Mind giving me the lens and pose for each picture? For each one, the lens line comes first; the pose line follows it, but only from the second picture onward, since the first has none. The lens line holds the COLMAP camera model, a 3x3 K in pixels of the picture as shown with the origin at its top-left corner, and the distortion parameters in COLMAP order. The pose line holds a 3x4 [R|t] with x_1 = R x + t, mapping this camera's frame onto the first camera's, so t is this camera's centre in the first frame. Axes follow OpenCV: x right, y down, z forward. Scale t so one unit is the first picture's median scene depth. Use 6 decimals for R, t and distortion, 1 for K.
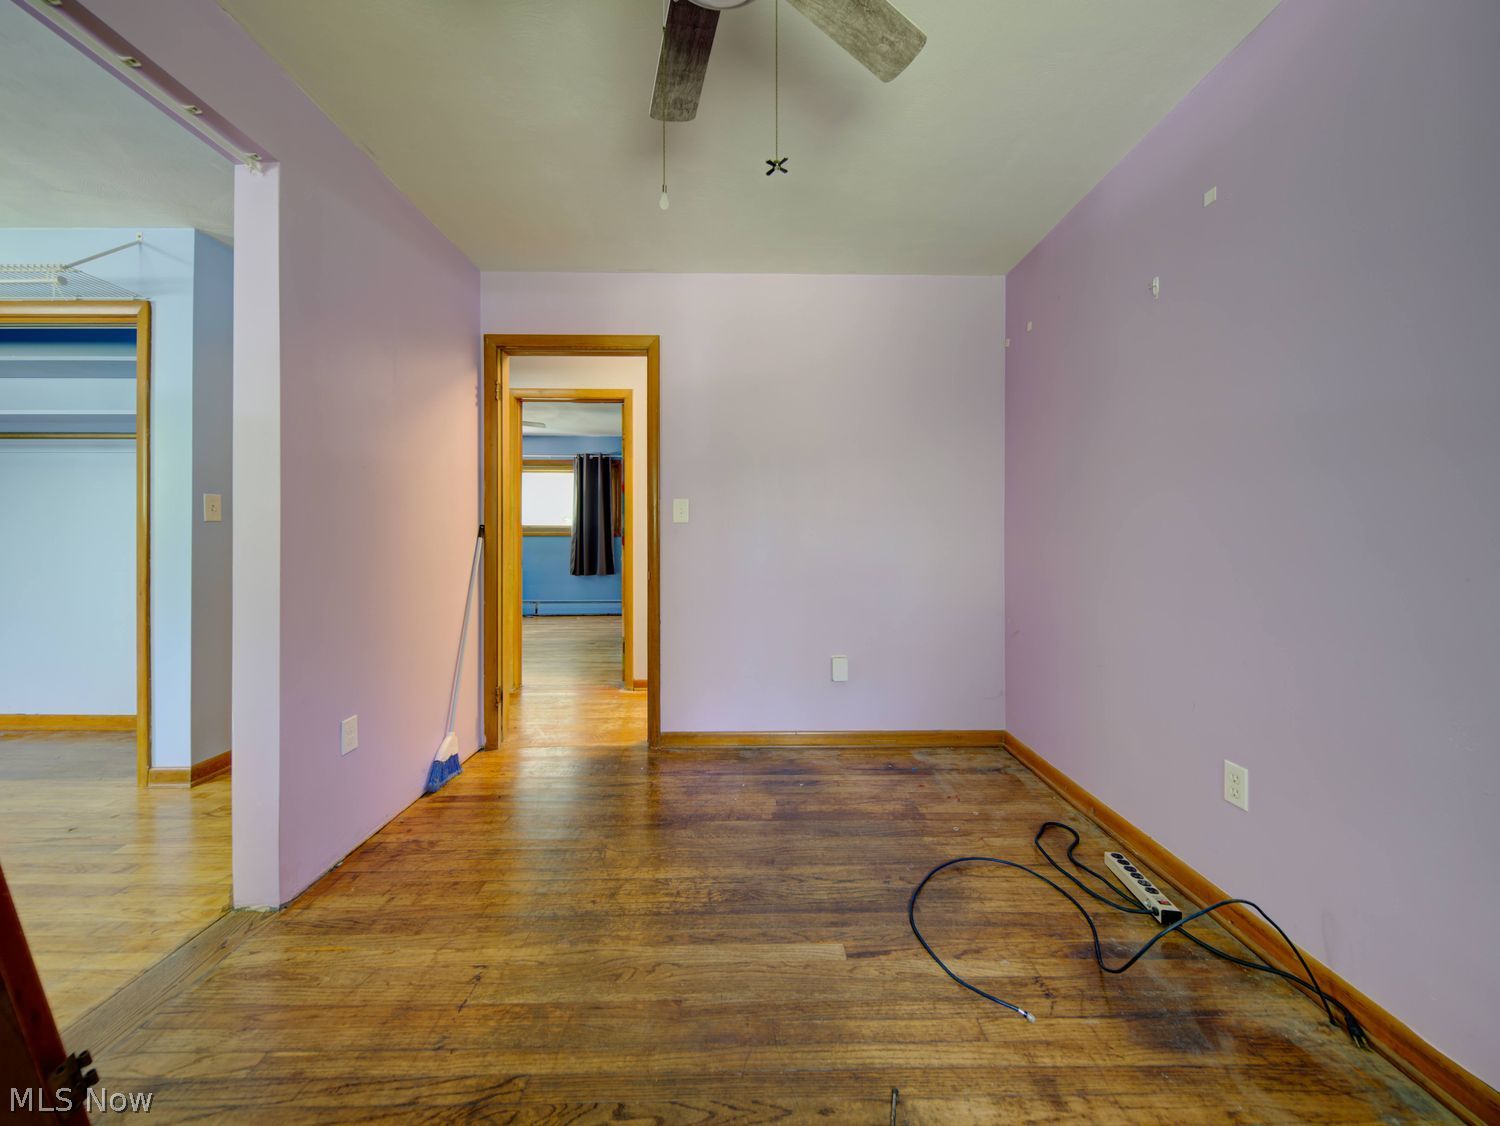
lens RADIAL K [[539.6, 0, 765.7], [0, 539.6, 536.2], [0, 0, 1]] dist [-0.002553, -0.001034]
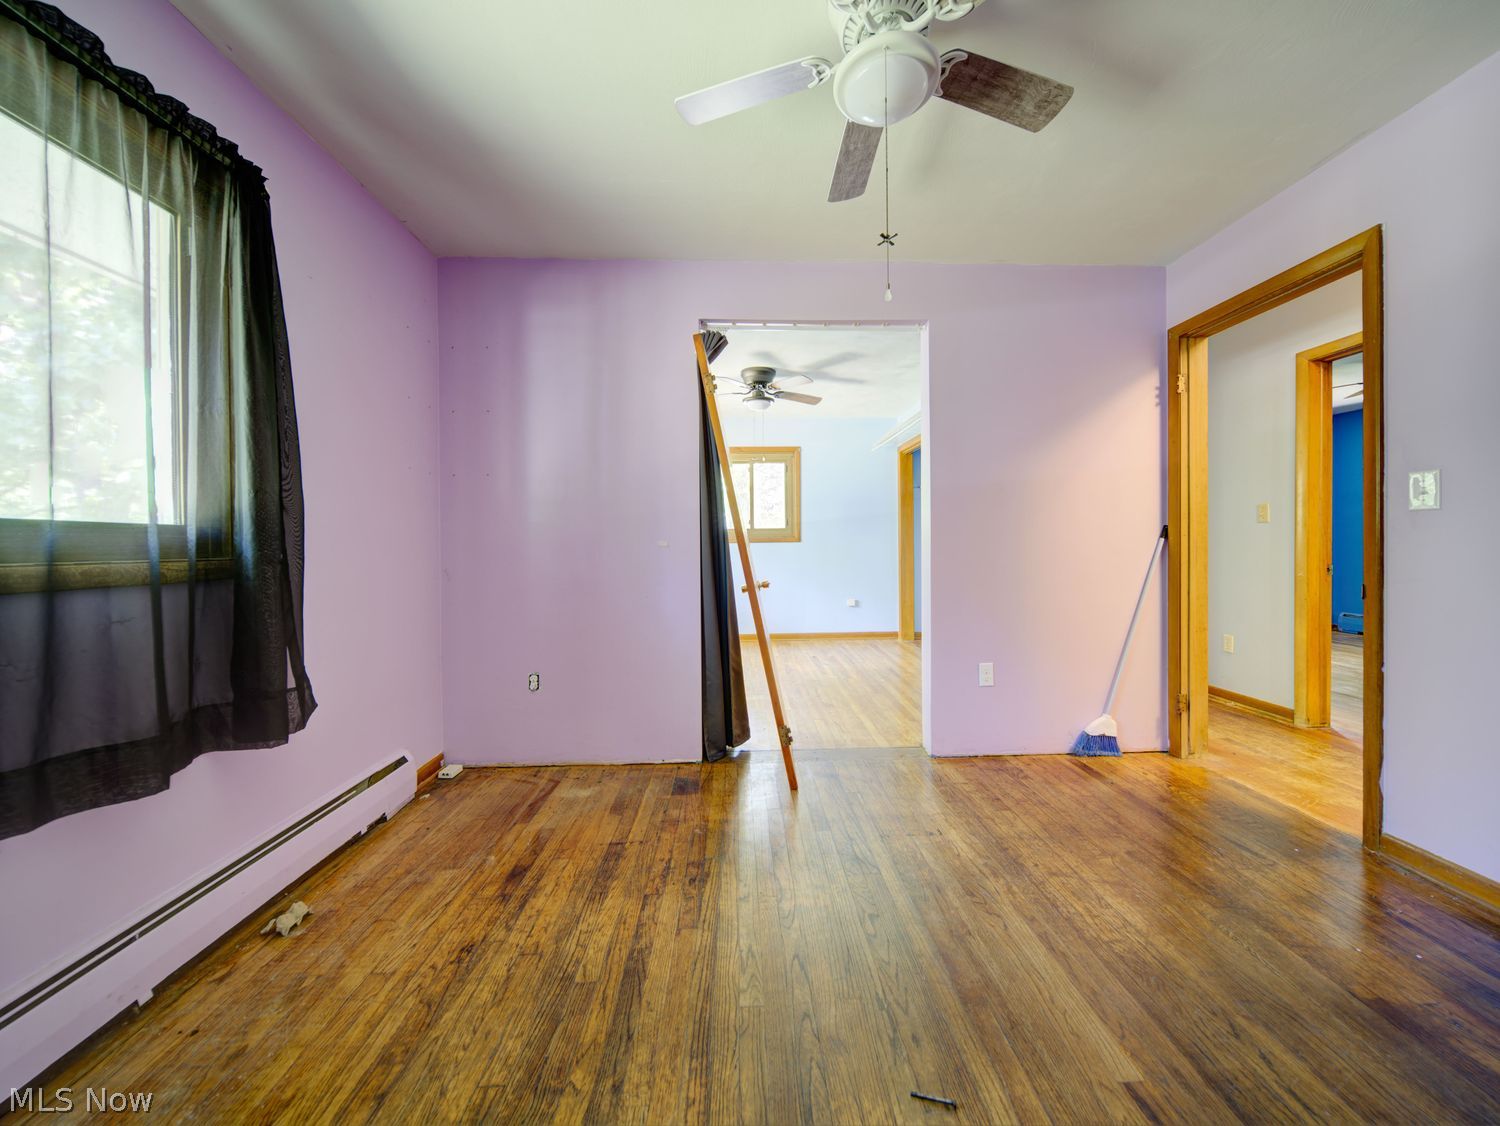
lens RADIAL K [[539.6, 0, 753.1], [0, 539.6, 548.2], [0, 0, 1]] dist [-0.002553, -0.001034]
pose [[0.011339, 0.007971, -0.999904, 0.534953], [0.010588, 0.999911, 0.008091, 0.006061], [0.999880, -0.010679, 0.011254, 0.281120]]
